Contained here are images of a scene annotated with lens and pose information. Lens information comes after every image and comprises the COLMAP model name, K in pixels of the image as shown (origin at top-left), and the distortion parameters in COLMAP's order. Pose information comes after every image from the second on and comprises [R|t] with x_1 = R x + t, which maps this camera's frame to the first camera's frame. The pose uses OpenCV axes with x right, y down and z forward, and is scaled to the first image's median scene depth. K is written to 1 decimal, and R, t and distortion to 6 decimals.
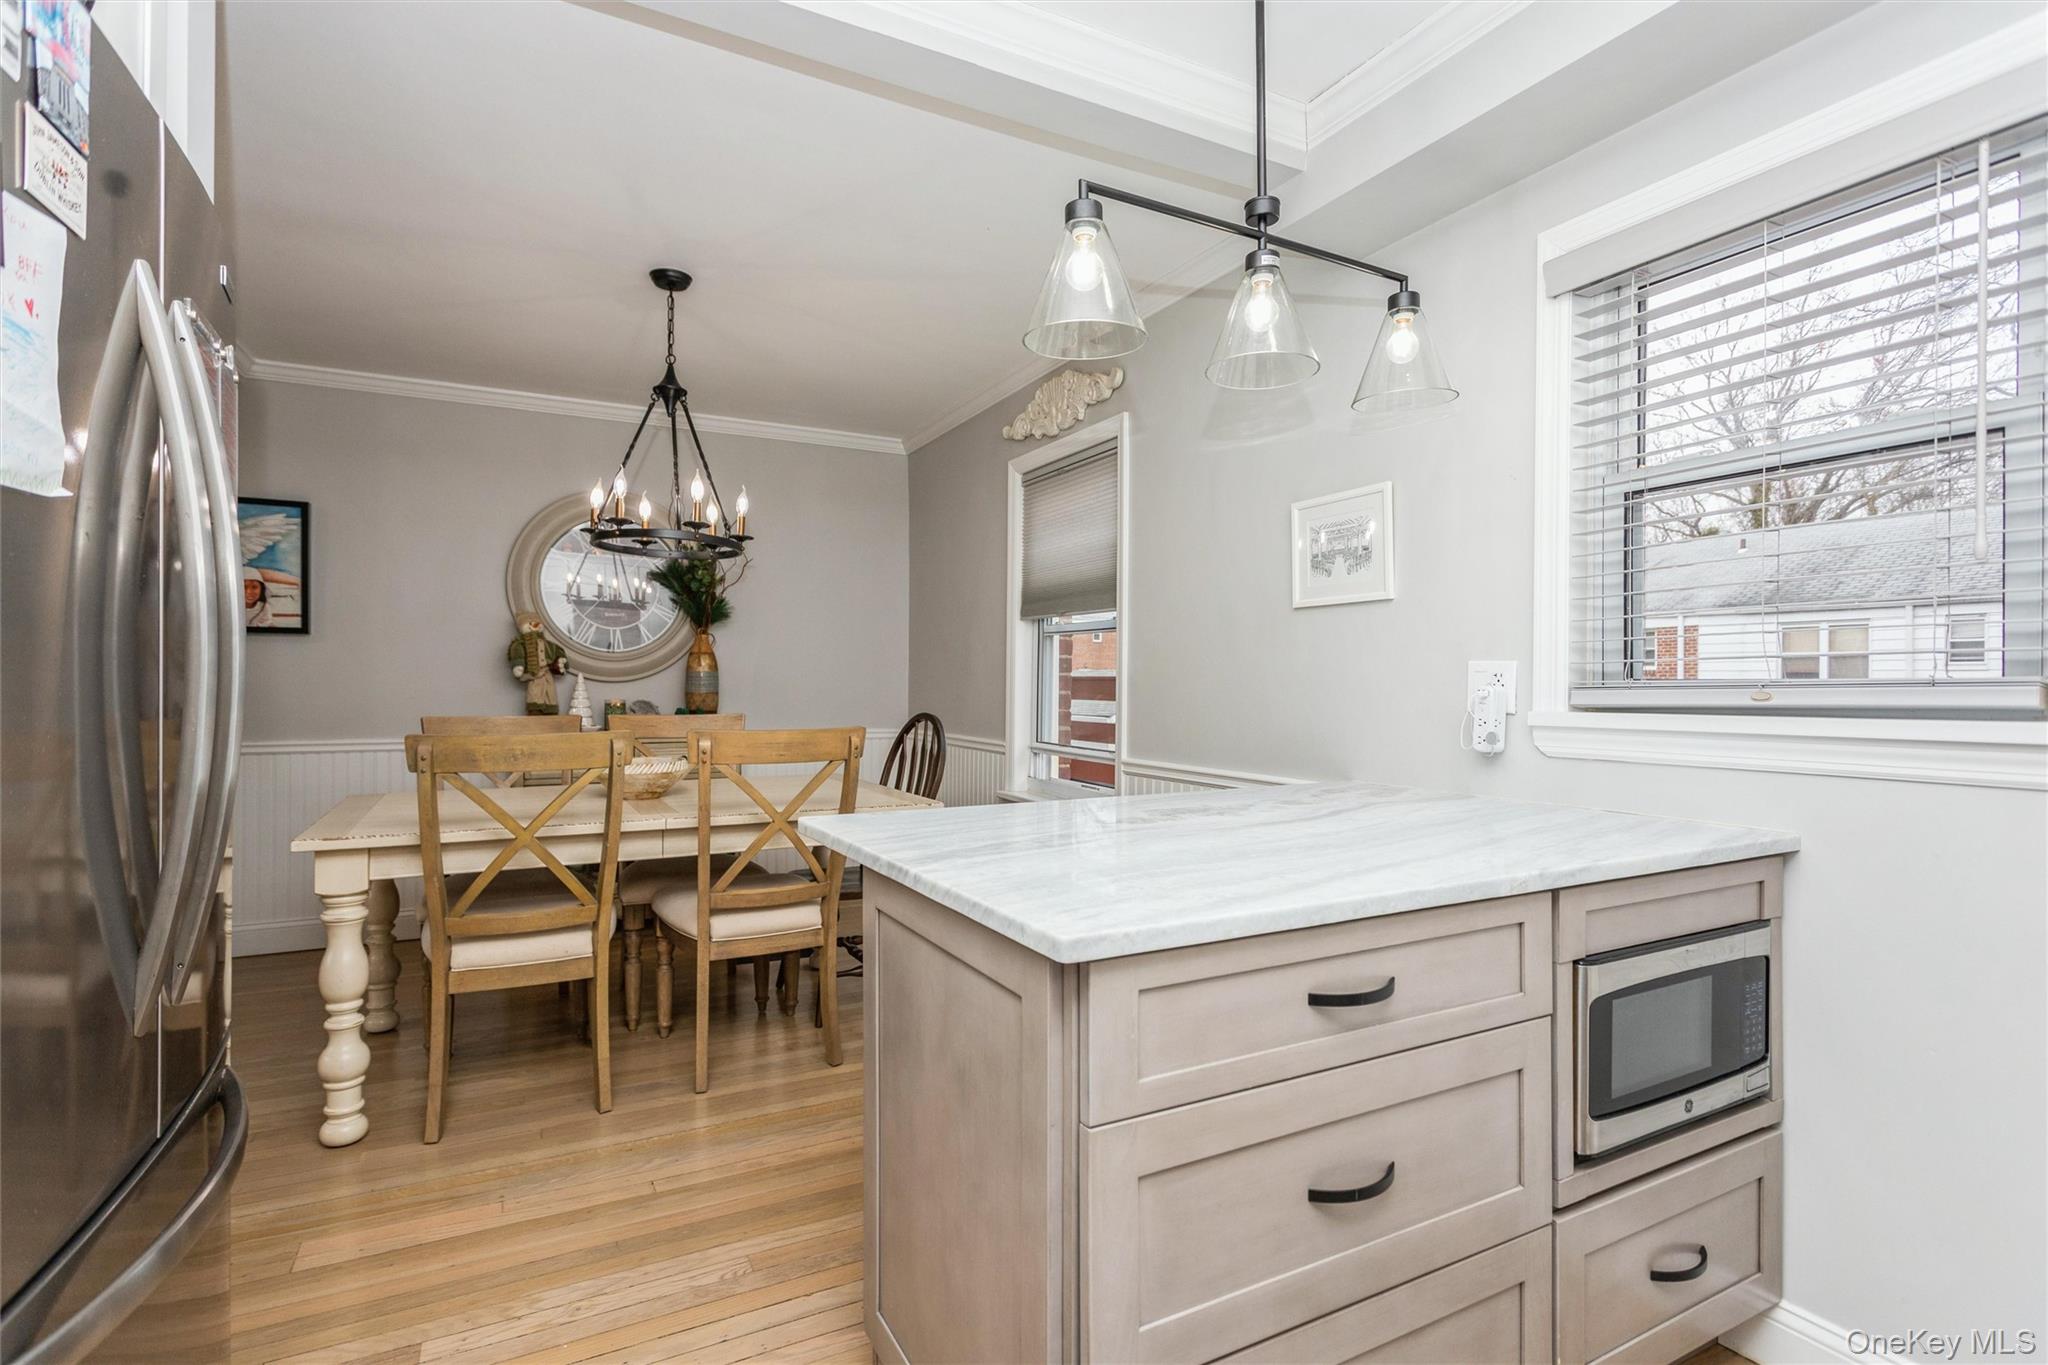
lens RADIAL K [[970.0, 0, 1039.0], [0, 970.0, 682.9], [0, 0, 1]] dist [-0.001644, 0.001952]
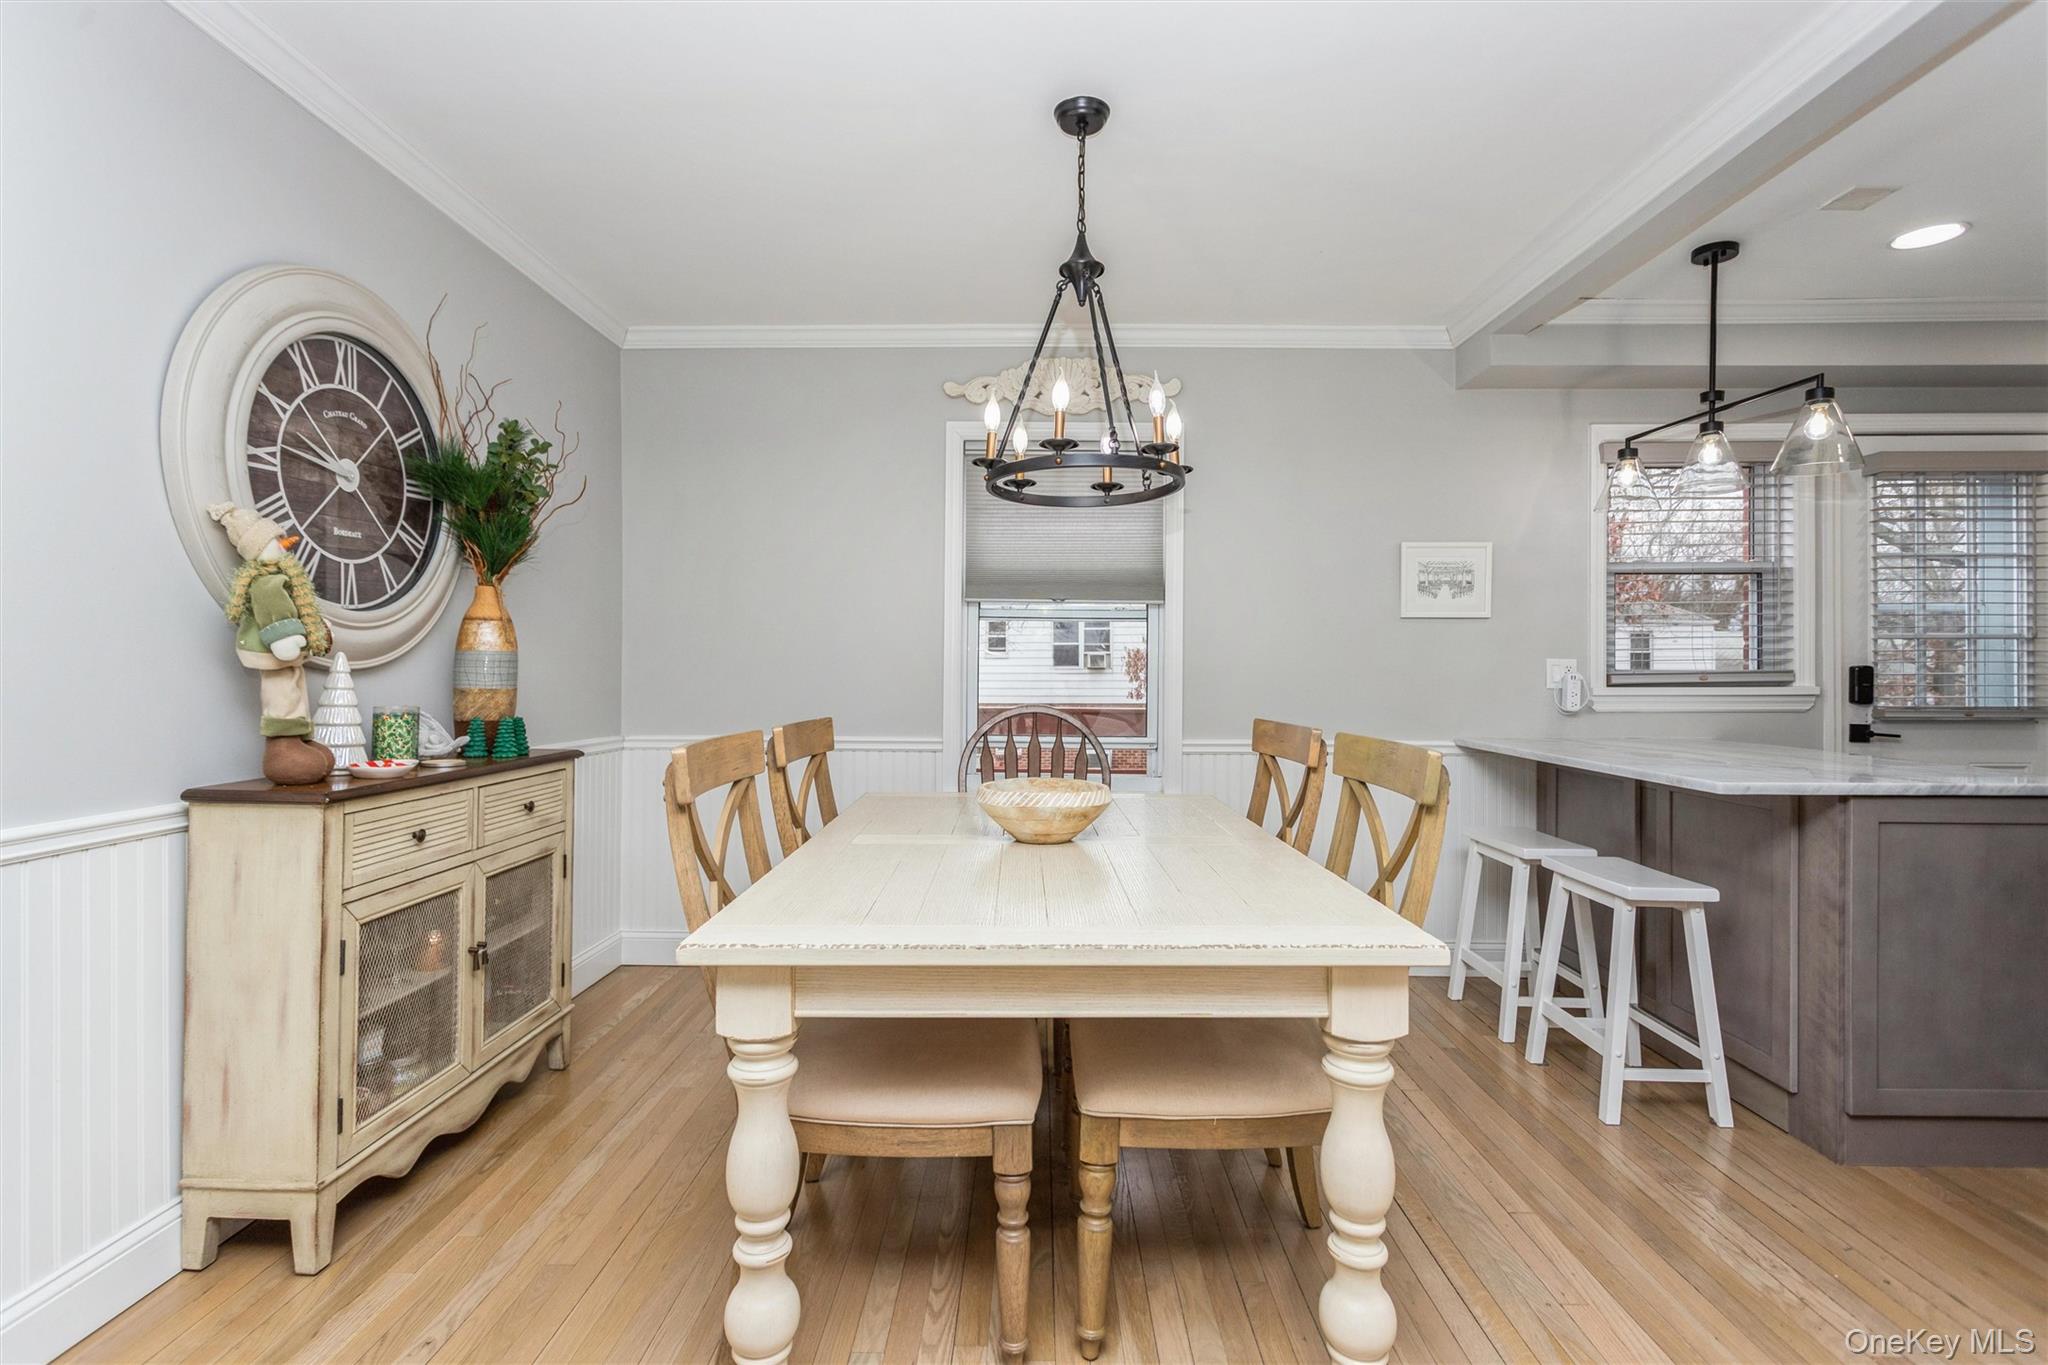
lens RADIAL K [[970.0, 0, 1007.3], [0, 970.0, 670.8], [0, 0, 1]] dist [-0.001644, 0.001952]
pose [[0.481519, 0.001560, 0.876434, -1.278574], [0.001532, 0.999995, -0.002622, 0.001707], [-0.876434, 0.002605, 0.481514, 0.865380]]
